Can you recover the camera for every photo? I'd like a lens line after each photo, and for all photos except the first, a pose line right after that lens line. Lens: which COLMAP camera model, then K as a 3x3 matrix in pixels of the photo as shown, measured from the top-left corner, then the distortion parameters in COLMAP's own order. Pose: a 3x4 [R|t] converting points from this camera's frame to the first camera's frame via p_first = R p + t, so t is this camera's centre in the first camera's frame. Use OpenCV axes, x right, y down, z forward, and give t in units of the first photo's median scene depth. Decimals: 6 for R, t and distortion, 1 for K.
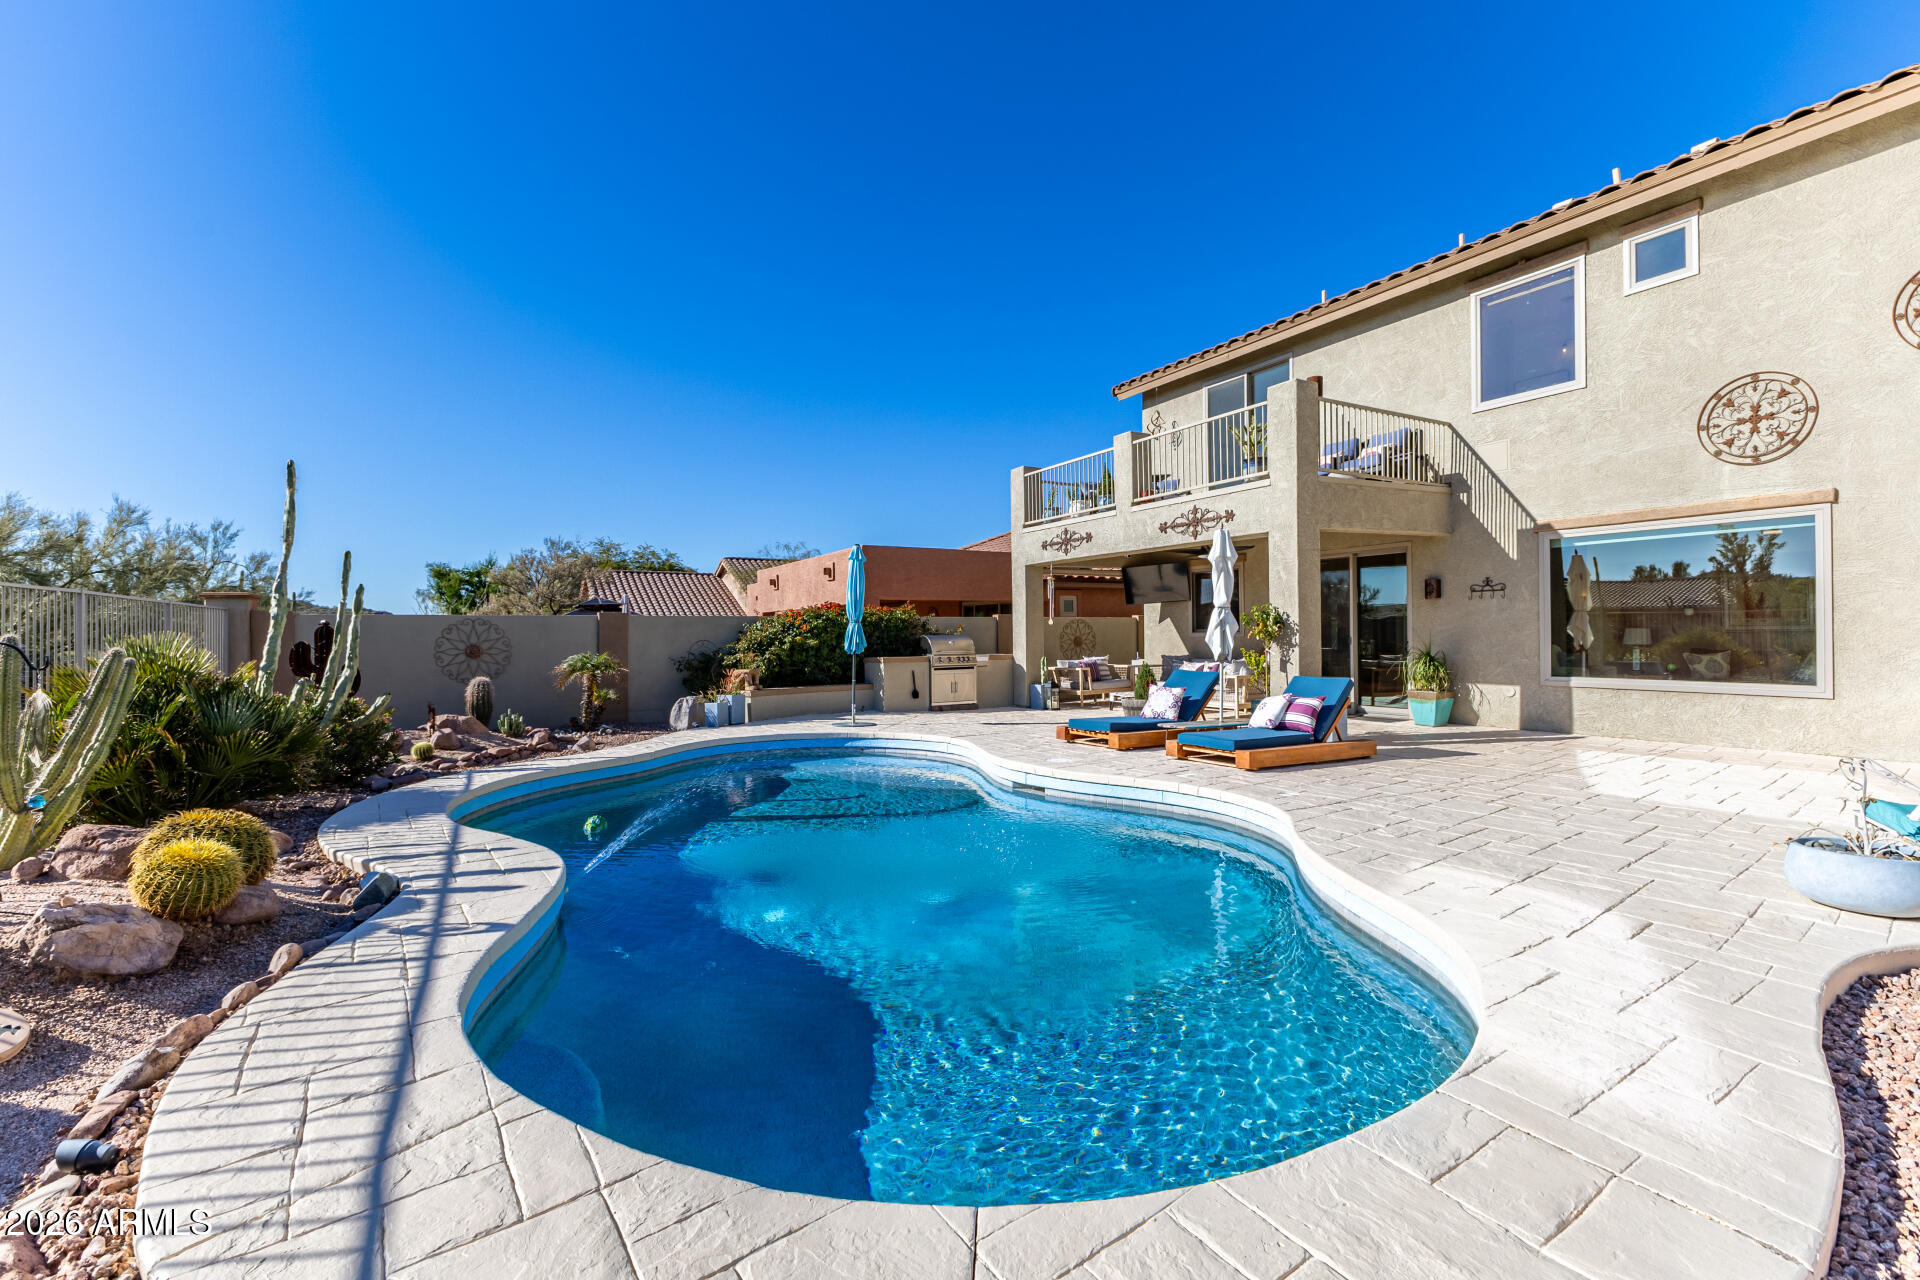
lens RADIAL K [[824.9, 0, 962.4], [0, 824.9, 628.9], [0, 0, 1]] dist [0.012459, -0.000286]
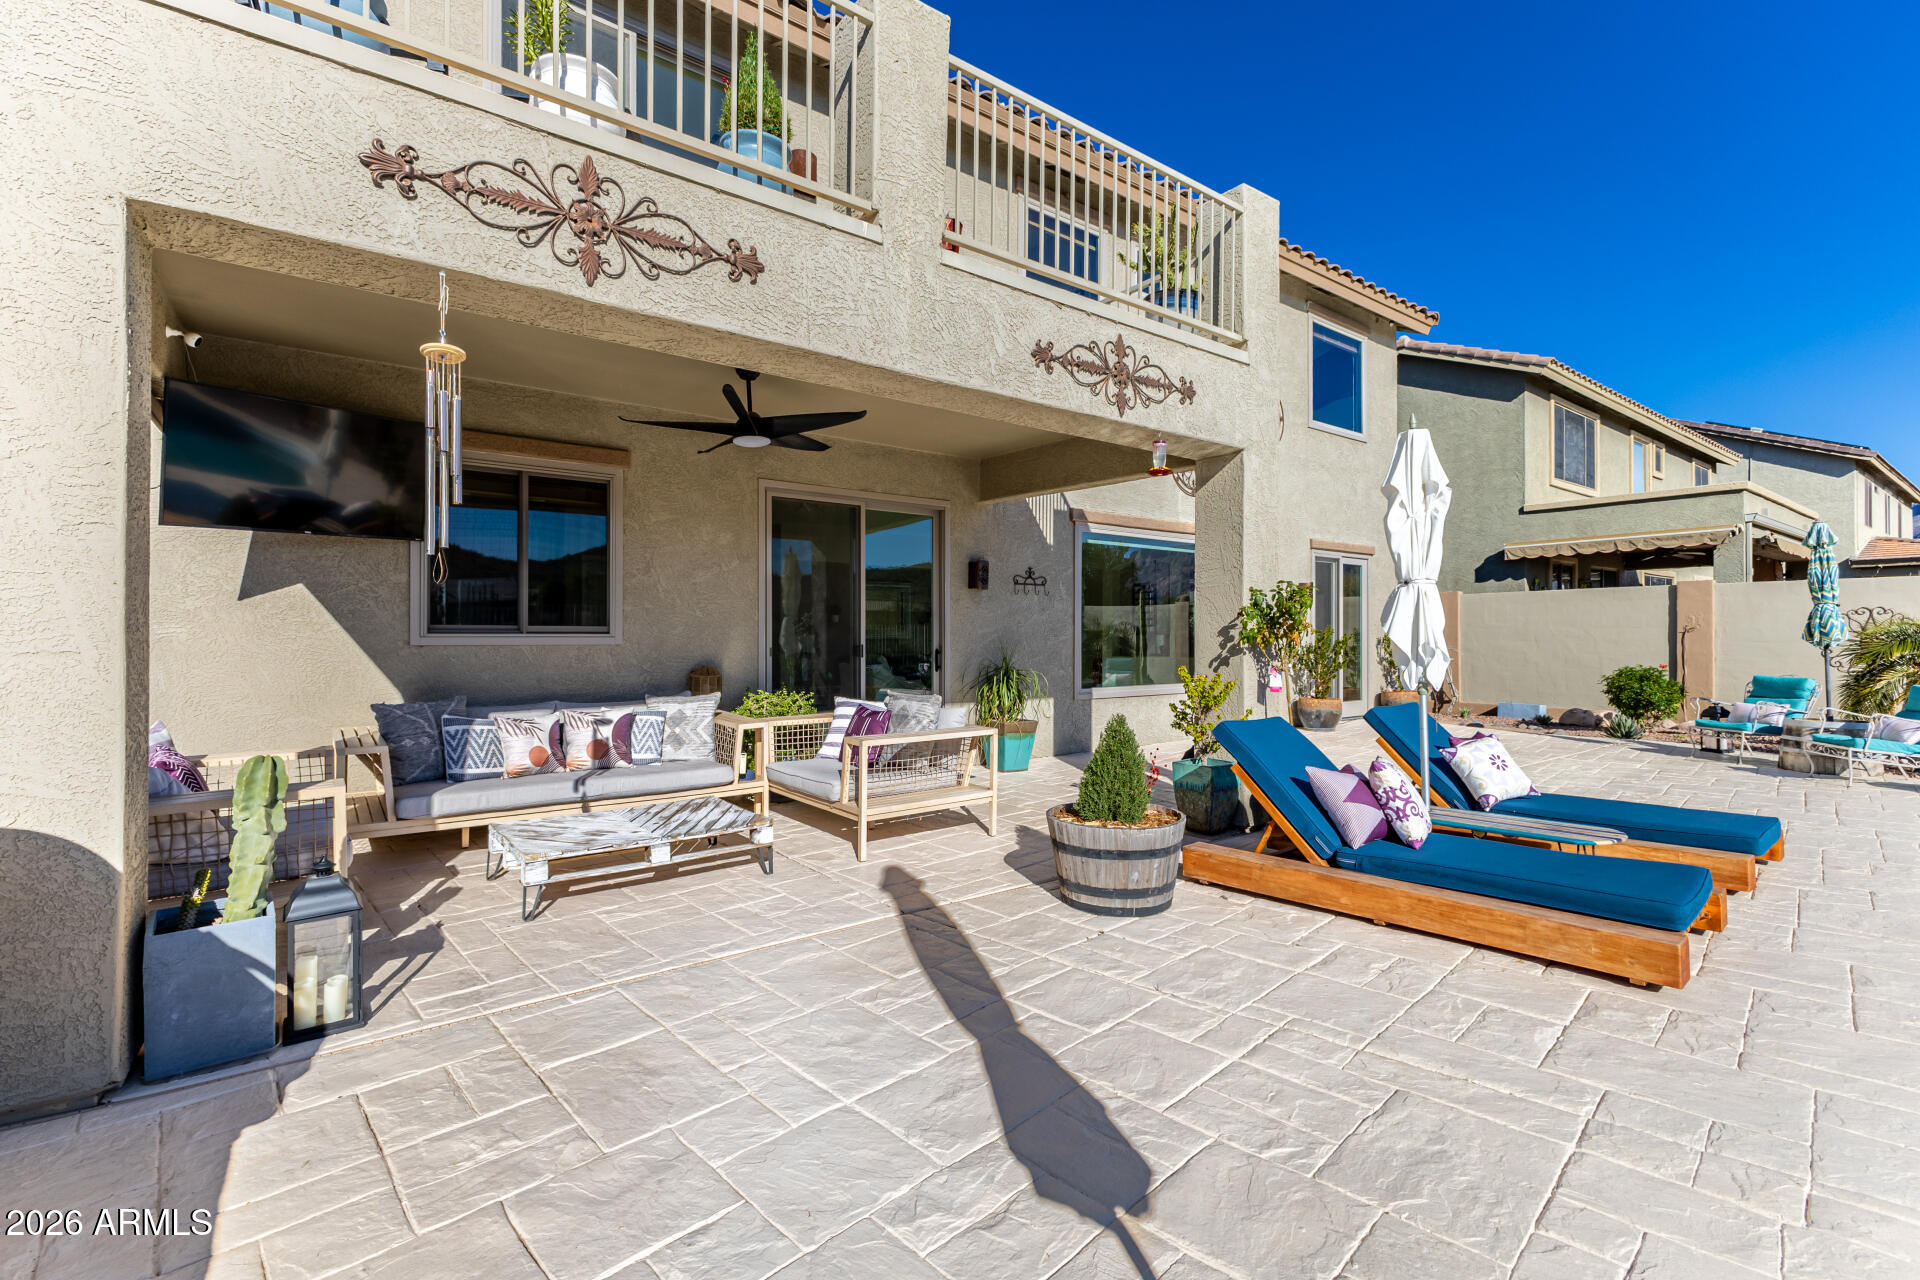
lens RADIAL K [[824.9, 0, 962.4], [0, 824.9, 628.9], [0, 0, 1]] dist [0.012459, -0.000286]
pose [[-0.106311, 0.016321, 0.994199, -0.099137], [-0.006284, 0.999834, -0.017085, 0.007154], [-0.994313, -0.008064, -0.106191, 0.860055]]
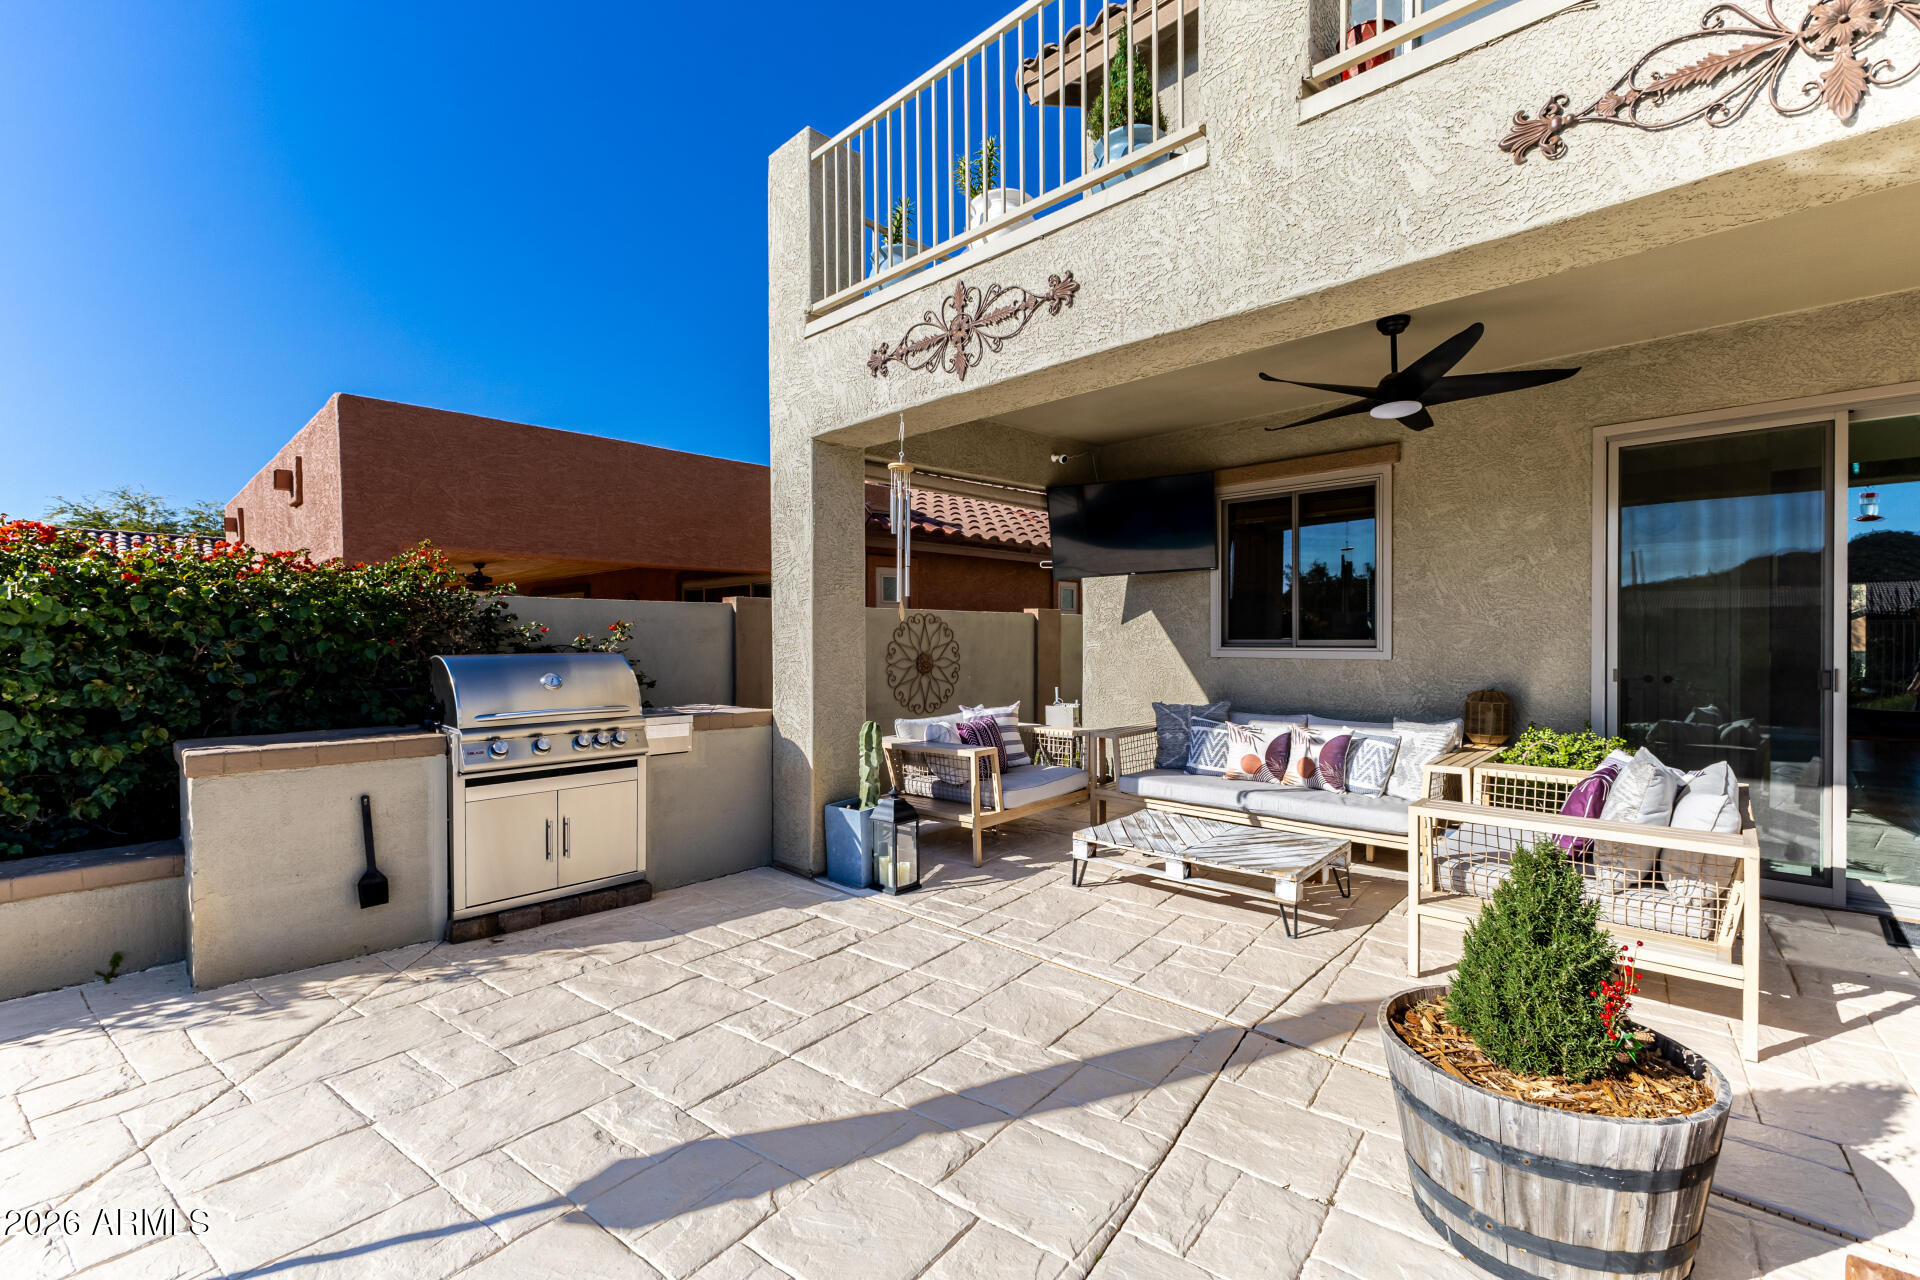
lens RADIAL K [[828.0, 0, 964.0], [0, 828.0, 637.1], [0, 0, 1]] dist [0.004062, 0.000102]
pose [[0.963481, 0.007507, 0.267672, 0.047293], [-0.008395, 0.999962, 0.002172, -0.000581], [-0.267646, -0.004339, 0.963508, 0.675188]]
